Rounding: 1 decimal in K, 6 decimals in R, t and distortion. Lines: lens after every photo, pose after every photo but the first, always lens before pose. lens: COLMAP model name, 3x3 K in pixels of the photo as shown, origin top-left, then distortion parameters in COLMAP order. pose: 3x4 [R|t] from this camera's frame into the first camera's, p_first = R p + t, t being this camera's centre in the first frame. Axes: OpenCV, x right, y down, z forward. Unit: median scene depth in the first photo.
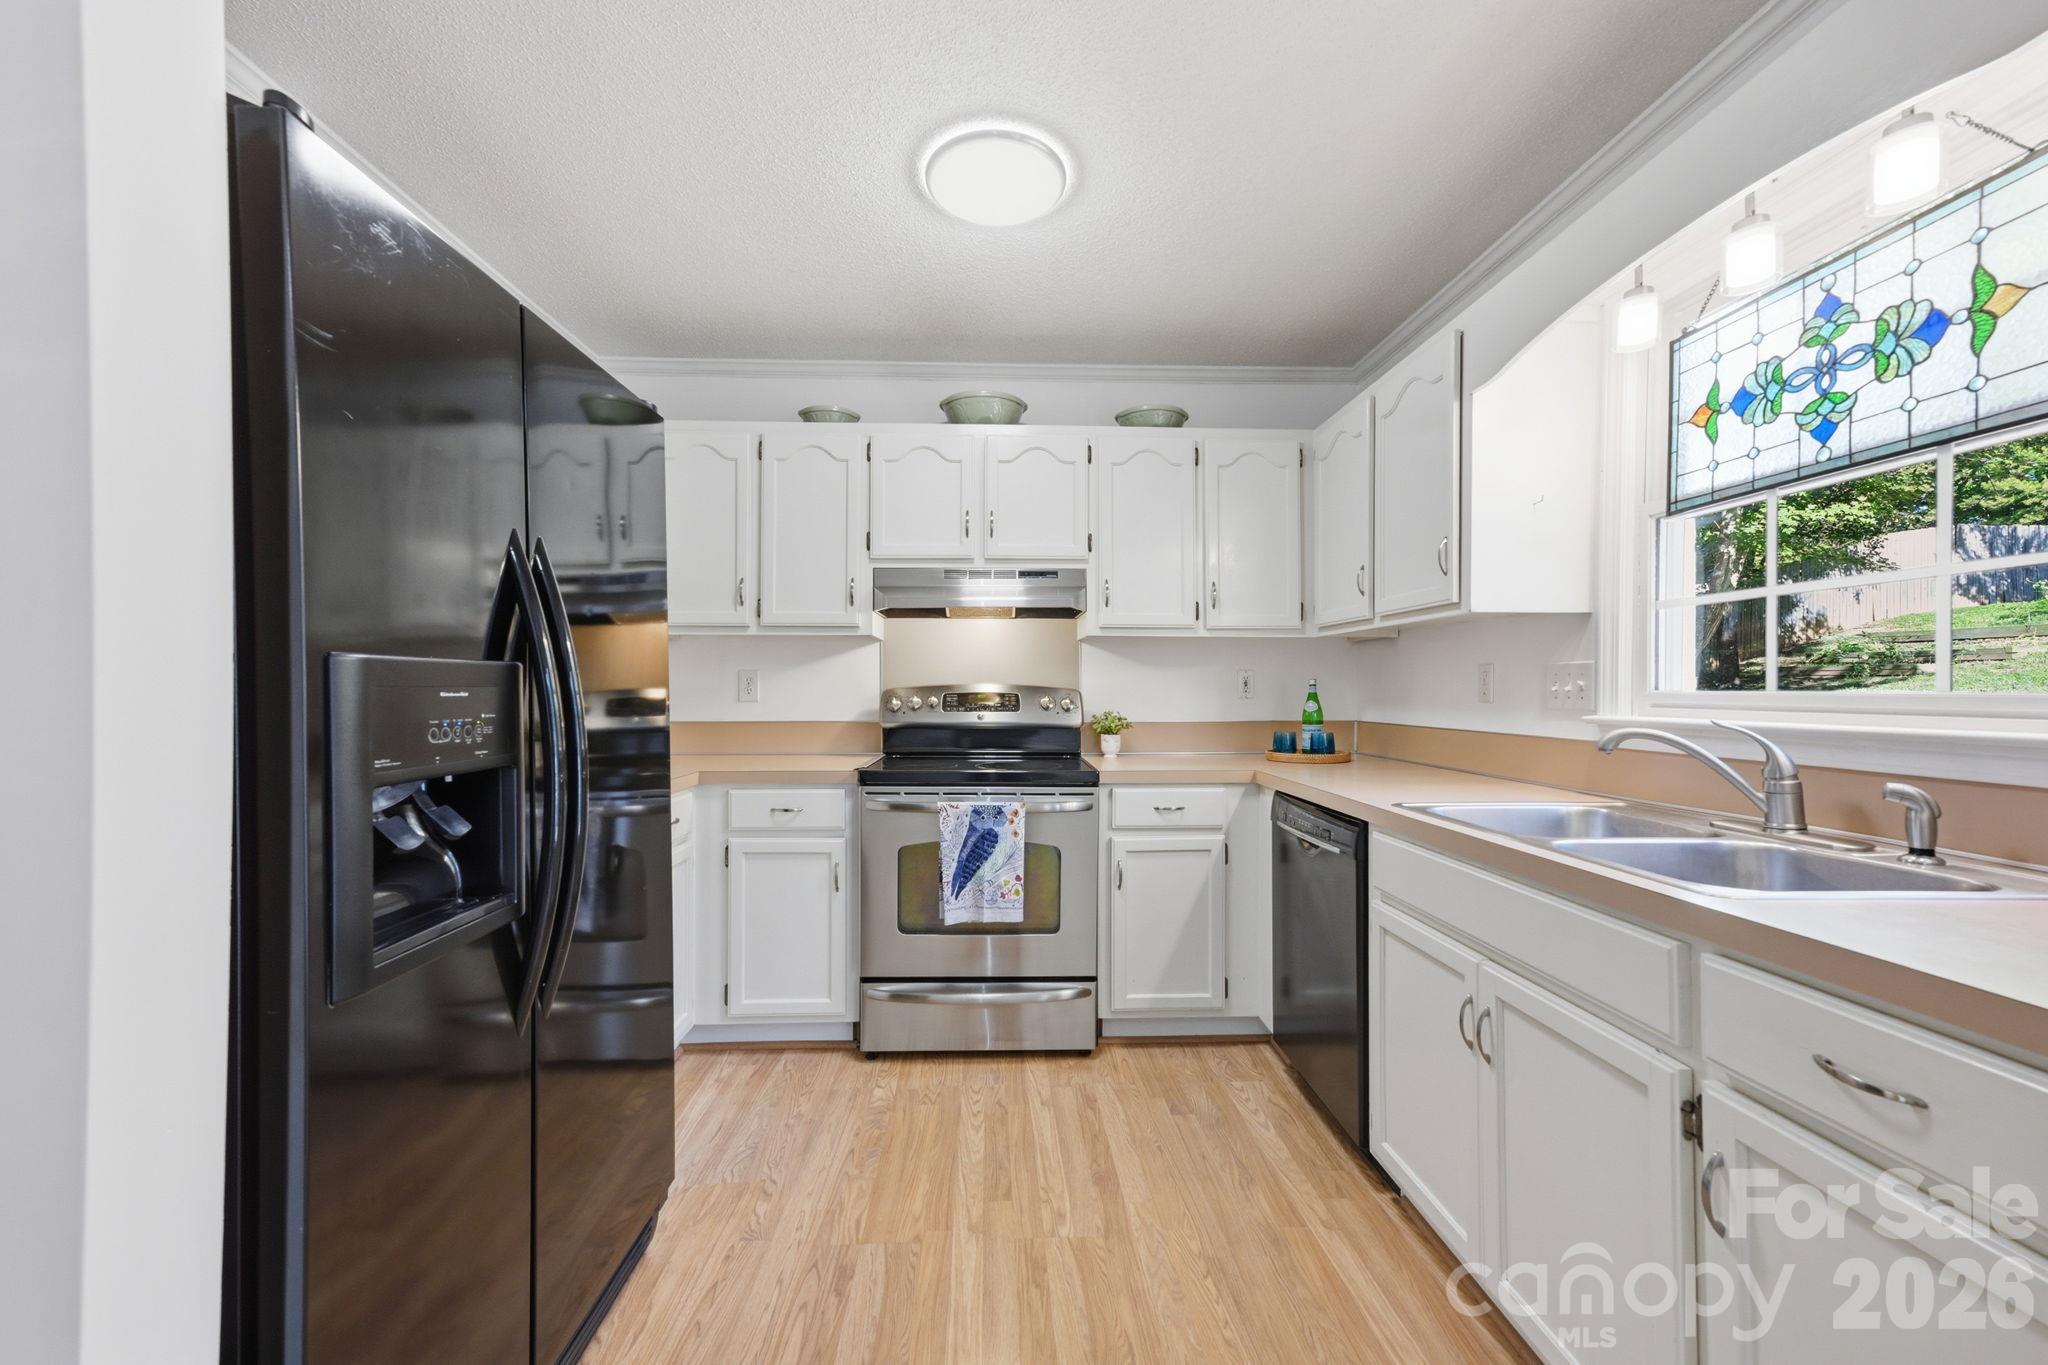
lens RADIAL K [[816.5, 0, 1014.9], [0, 816.5, 693.1], [0, 0, 1]] dist [0.000588, 0.009382]
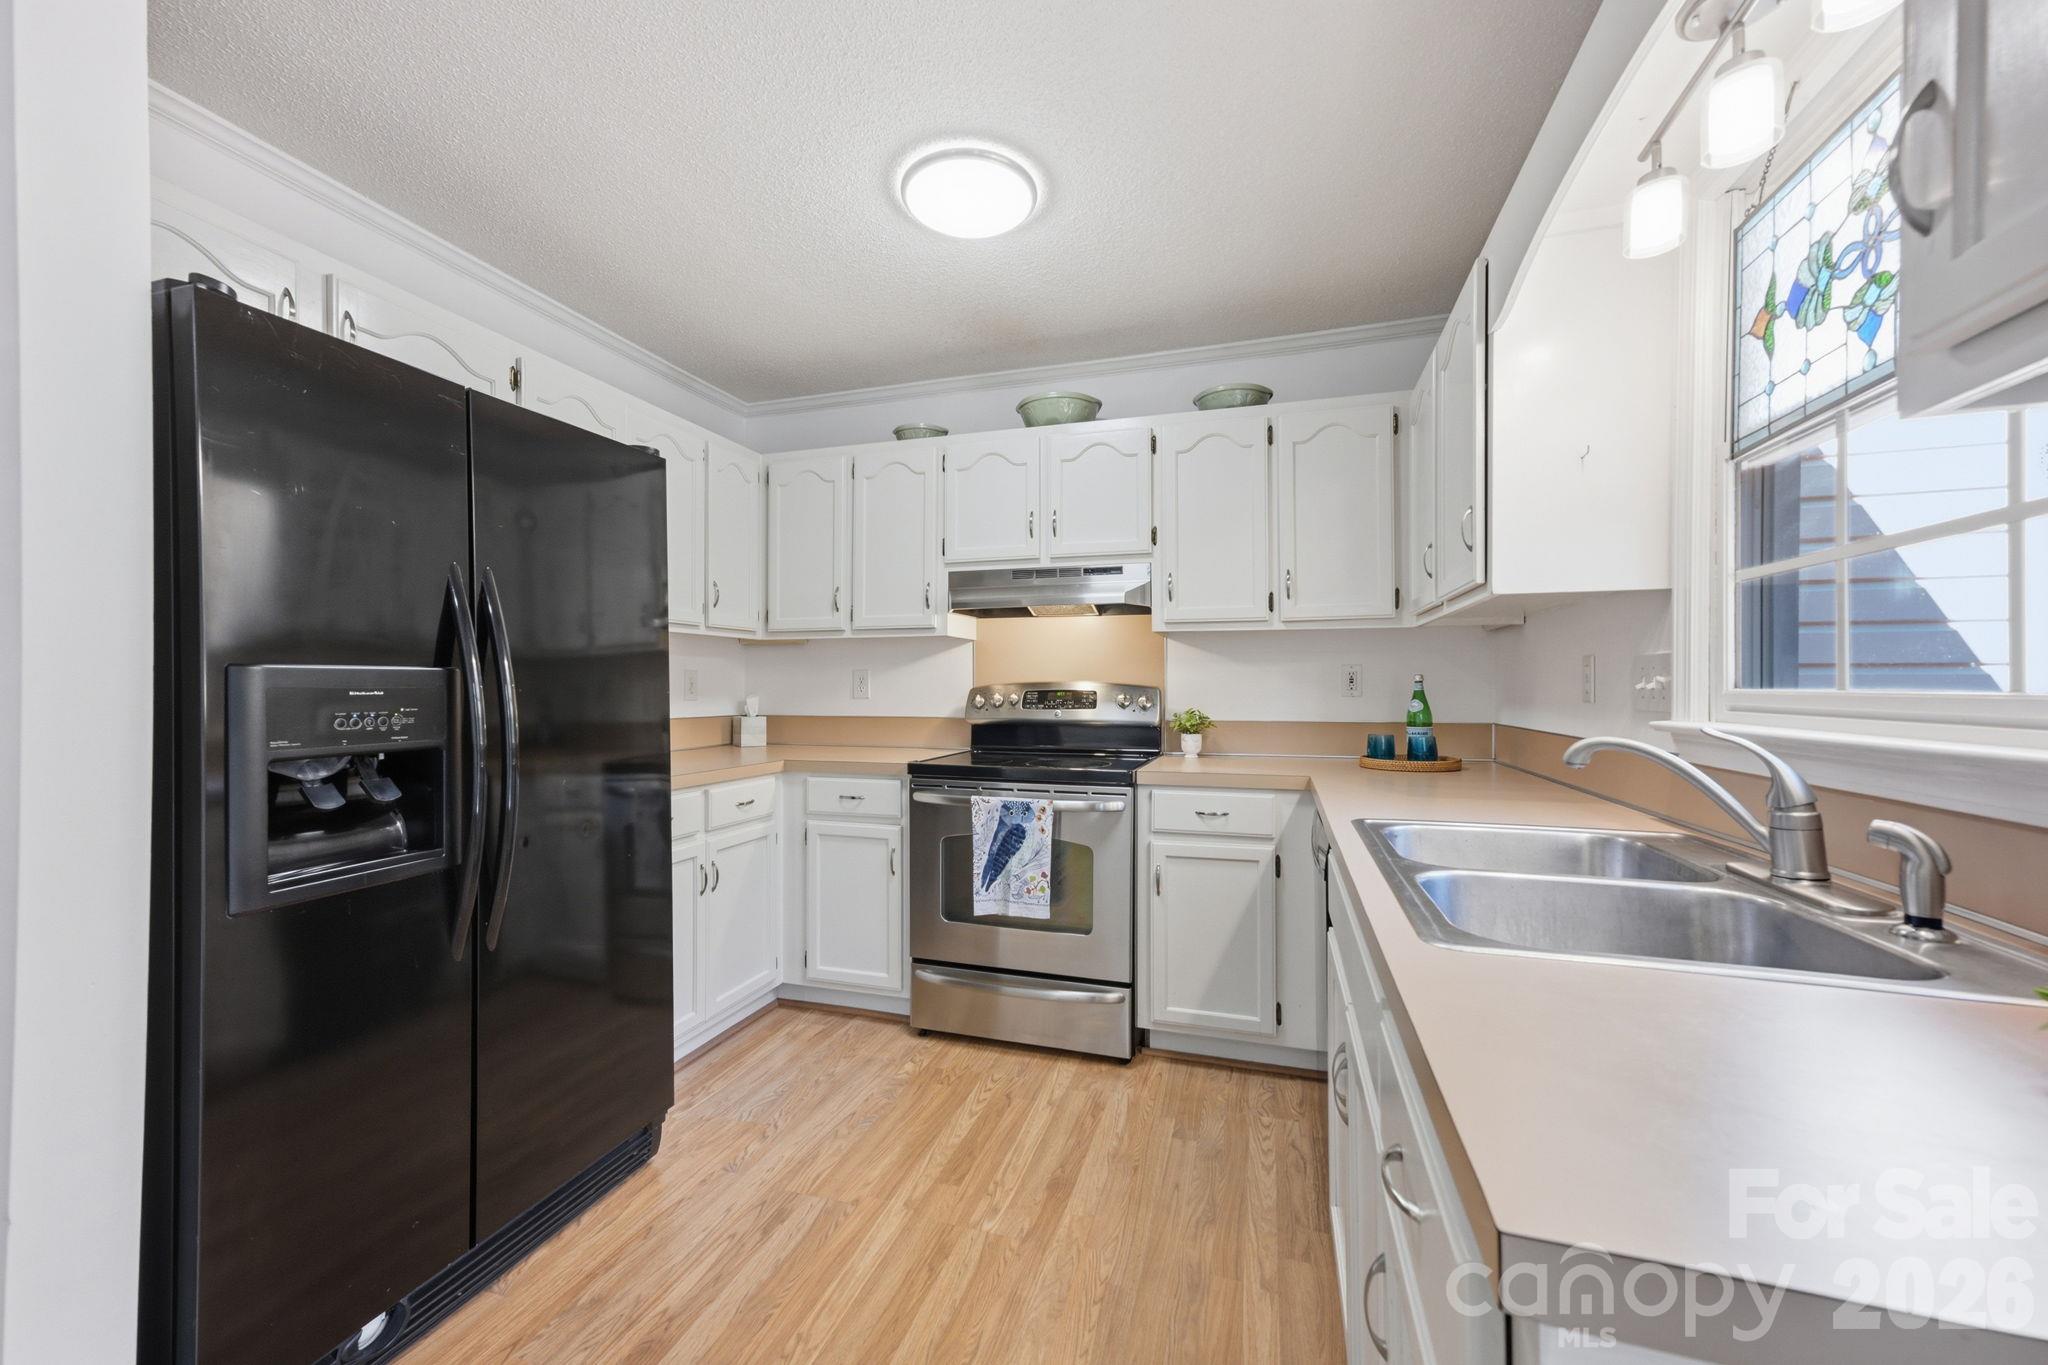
lens RADIAL K [[810.2, 0, 1014.8], [0, 810.2, 685.8], [0, 0, 1]] dist [0.006029, 0.000311]
pose [[0.941118, -0.001826, -0.338074, 0.307279], [0.000289, 0.999989, -0.004598, -0.001791], [0.338079, 0.004230, 0.941108, 0.047837]]
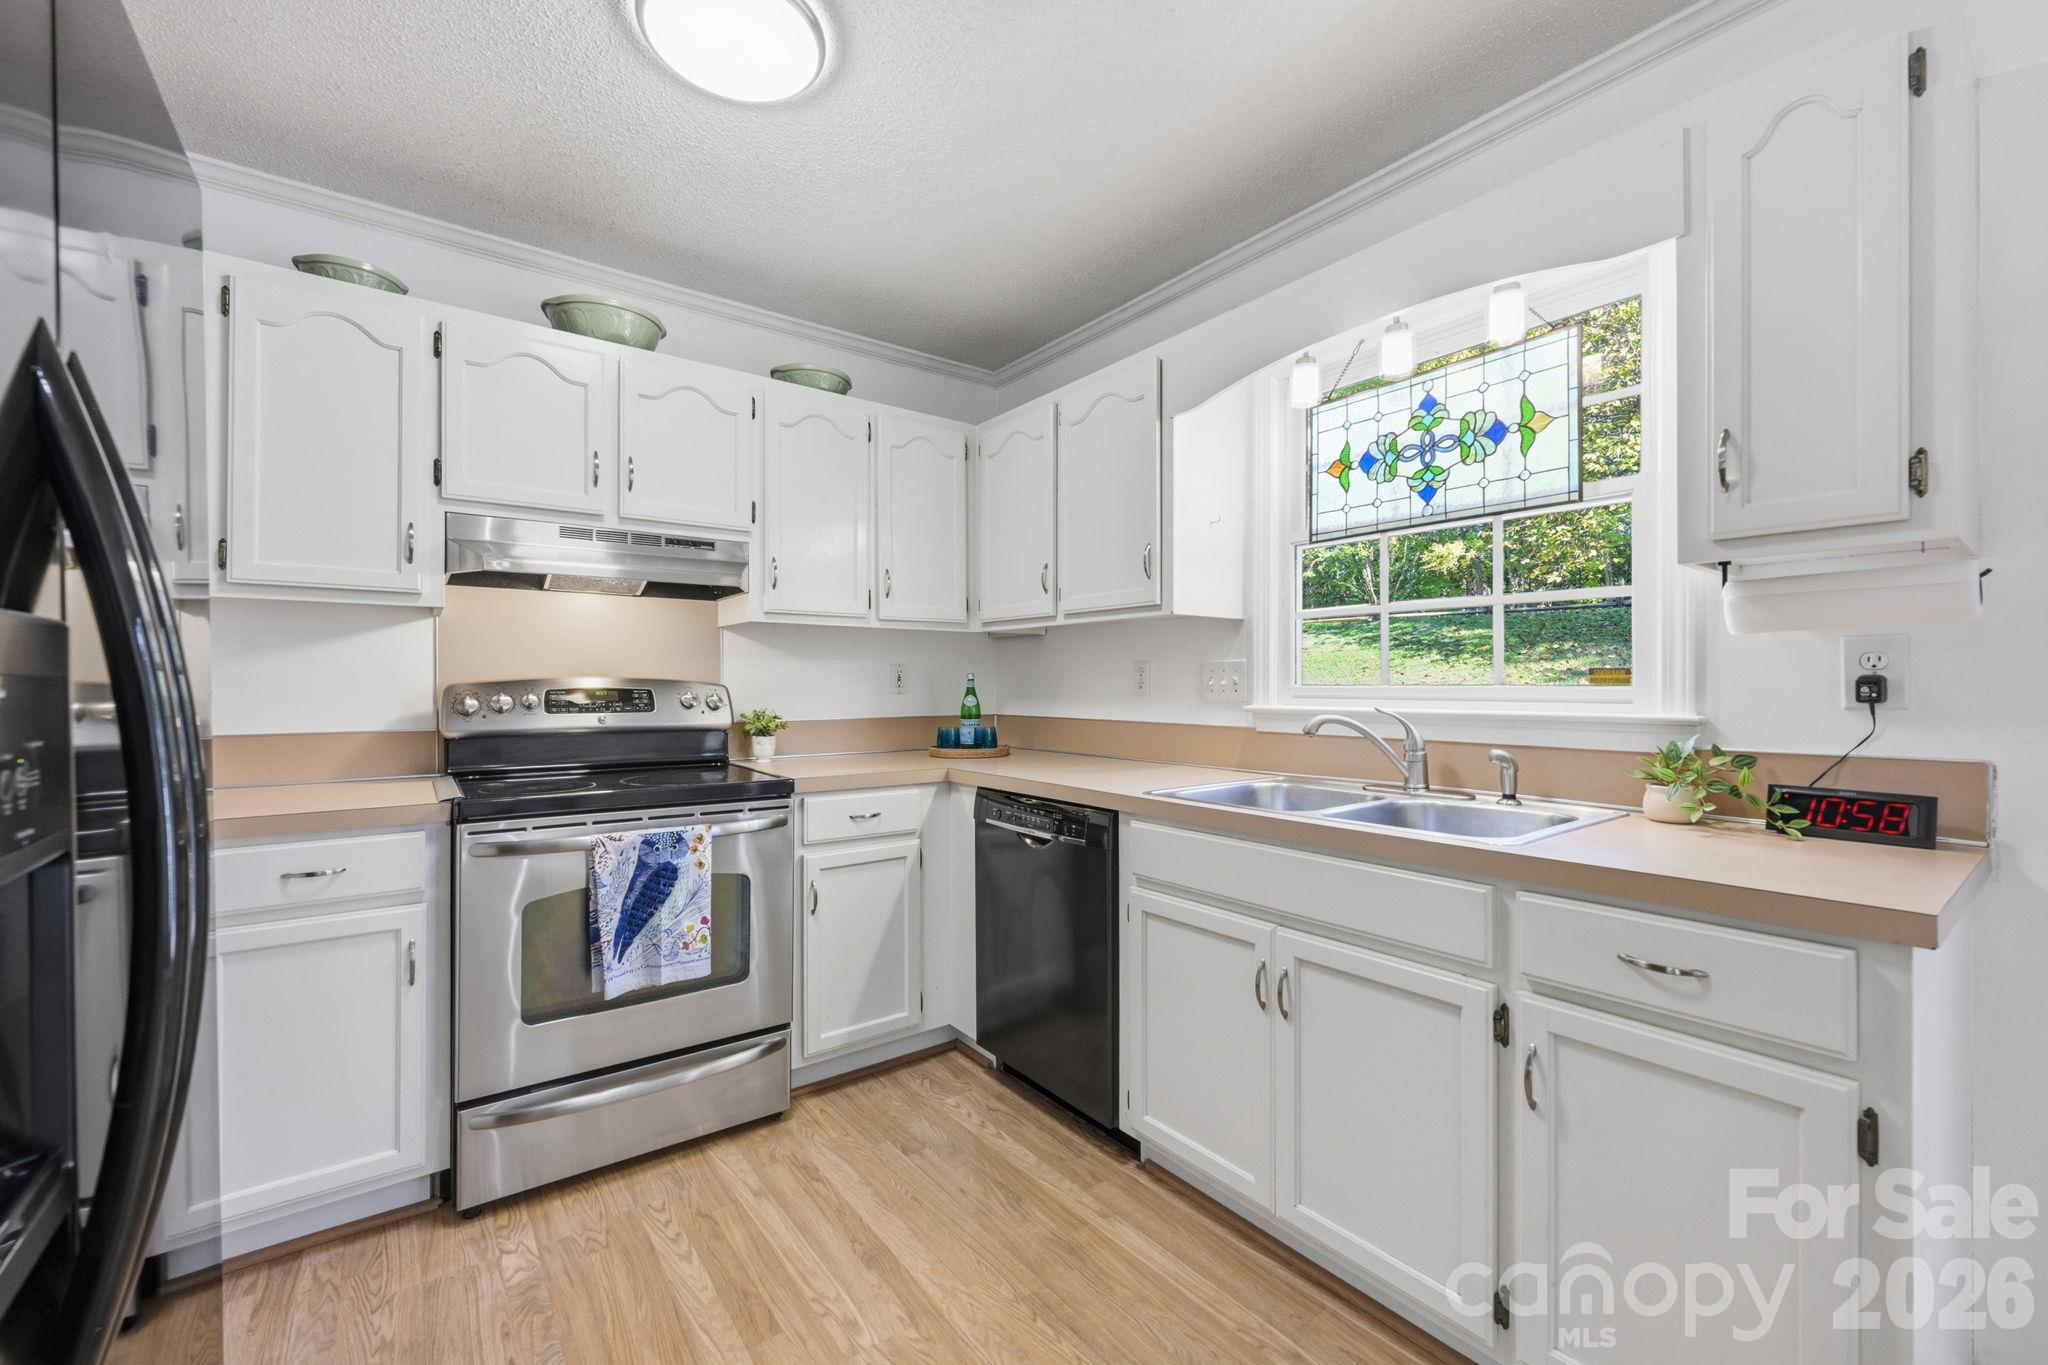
lens RADIAL K [[834.0, 0, 1024.0], [0, 834.0, 682.5], [0, 0, 1]] dist [0.000314, 0.000076]
pose [[0.816929, 0.002043, 0.576735, -0.210729], [0.002672, 0.999970, -0.007328, 0.001619], [-0.576732, 0.007528, 0.816899, 0.155335]]
